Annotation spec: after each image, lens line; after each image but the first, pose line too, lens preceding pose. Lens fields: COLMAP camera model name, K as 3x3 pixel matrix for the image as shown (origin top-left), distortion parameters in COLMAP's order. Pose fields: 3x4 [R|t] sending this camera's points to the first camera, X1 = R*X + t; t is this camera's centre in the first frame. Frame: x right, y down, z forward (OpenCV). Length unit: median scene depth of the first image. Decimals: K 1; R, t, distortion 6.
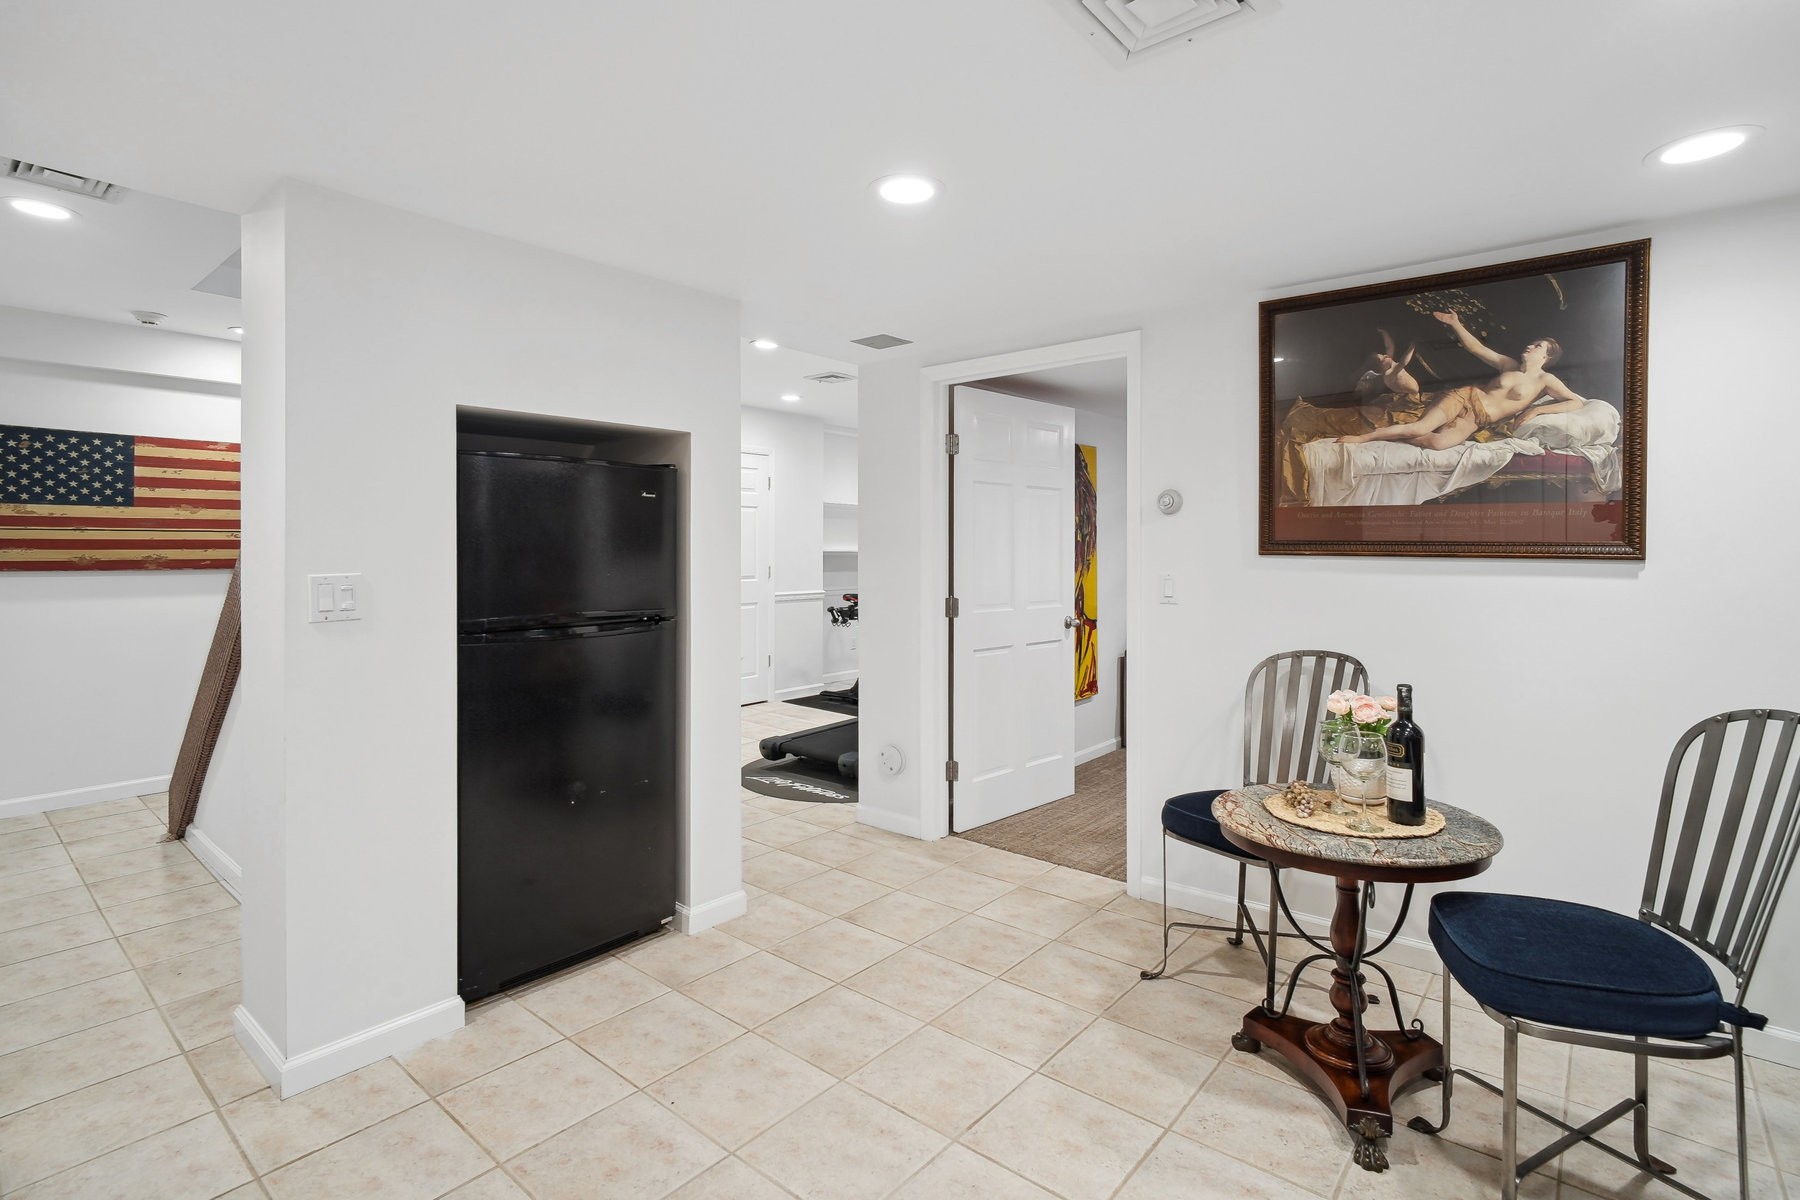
lens RADIAL K [[869.6, 0, 891.1], [0, 869.6, 543.8], [0, 0, 1]] dist [0.000159, -0.000217]
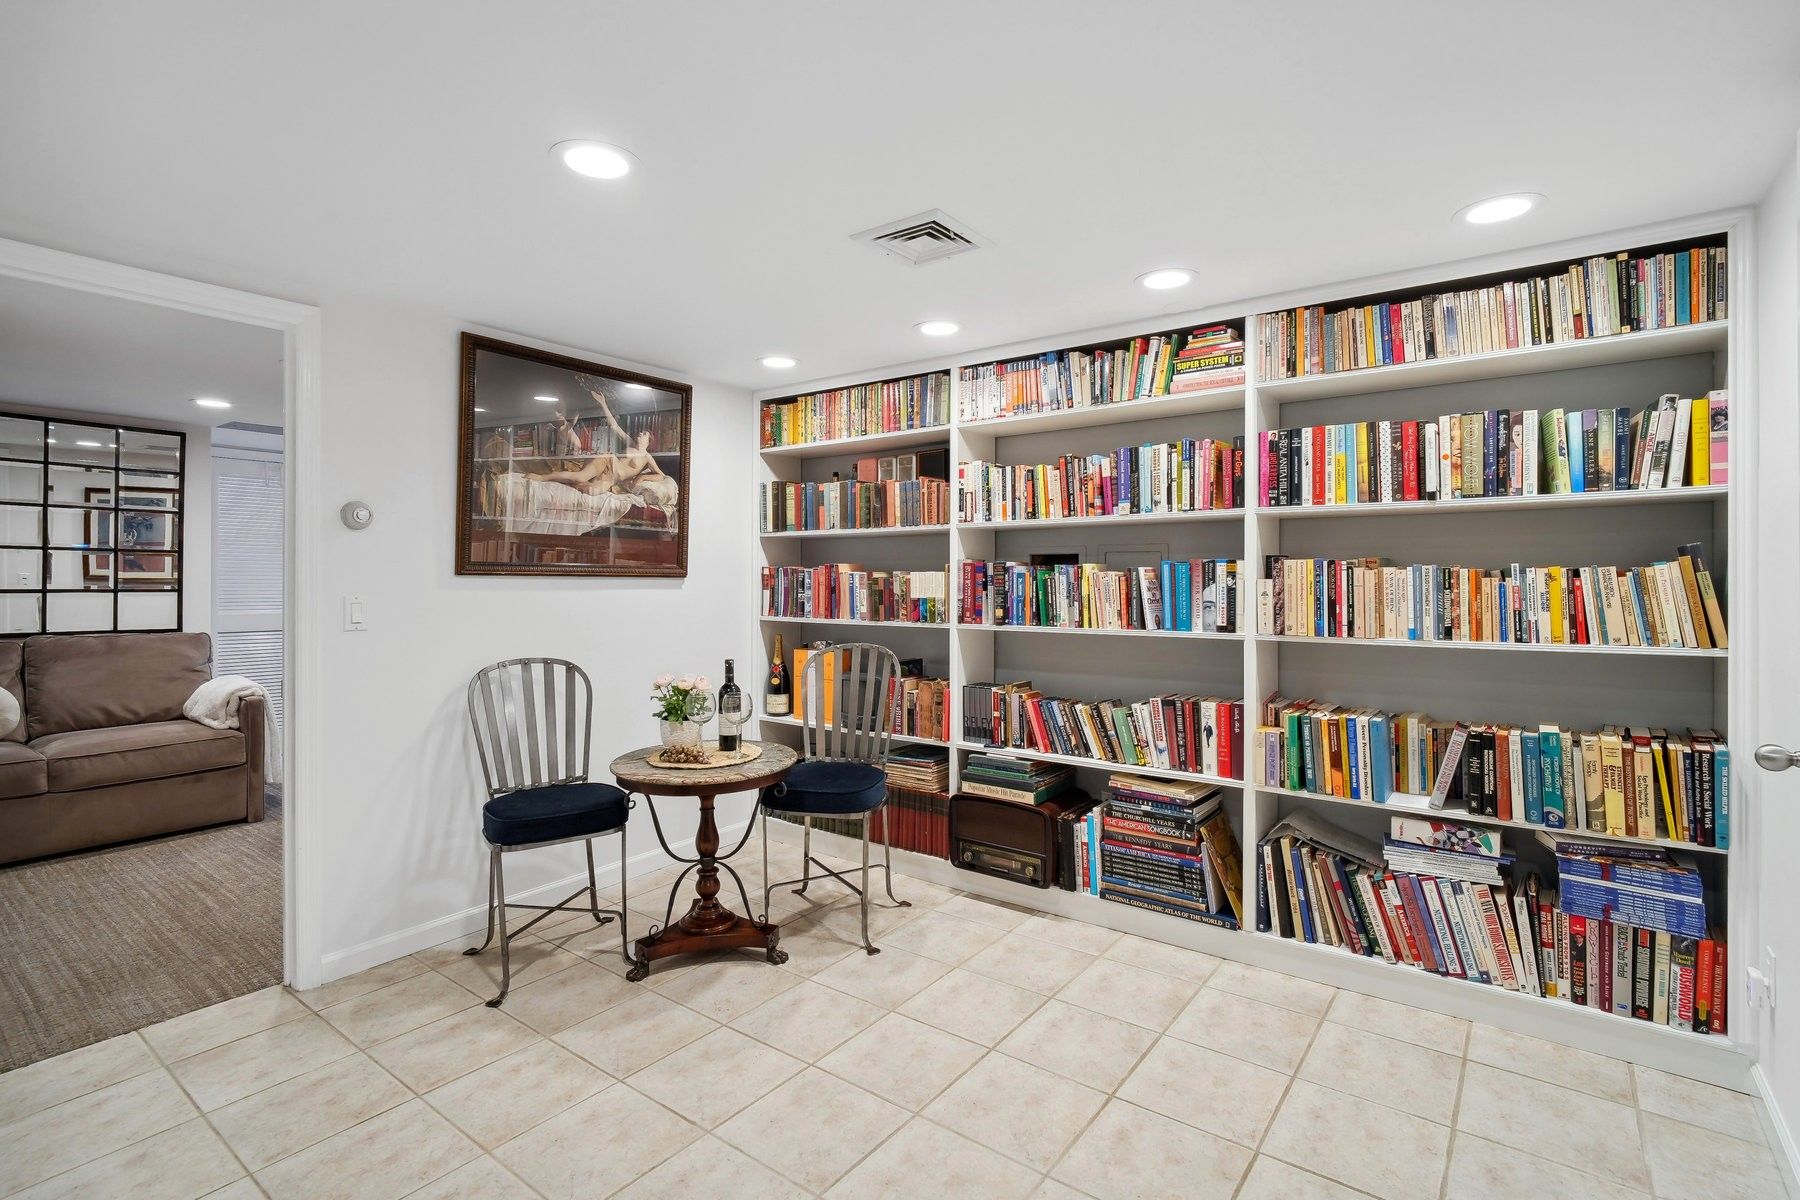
lens RADIAL K [[851.4, 0, 904.2], [0, 851.4, 578.8], [0, 0, 1]] dist [0.001974, 0.000810]
pose [[-0.042590, -0.001253, 0.999092, -0.729604], [-0.005236, 0.999986, 0.001031, 0.015779], [-0.999079, -0.005188, -0.042596, 0.620128]]
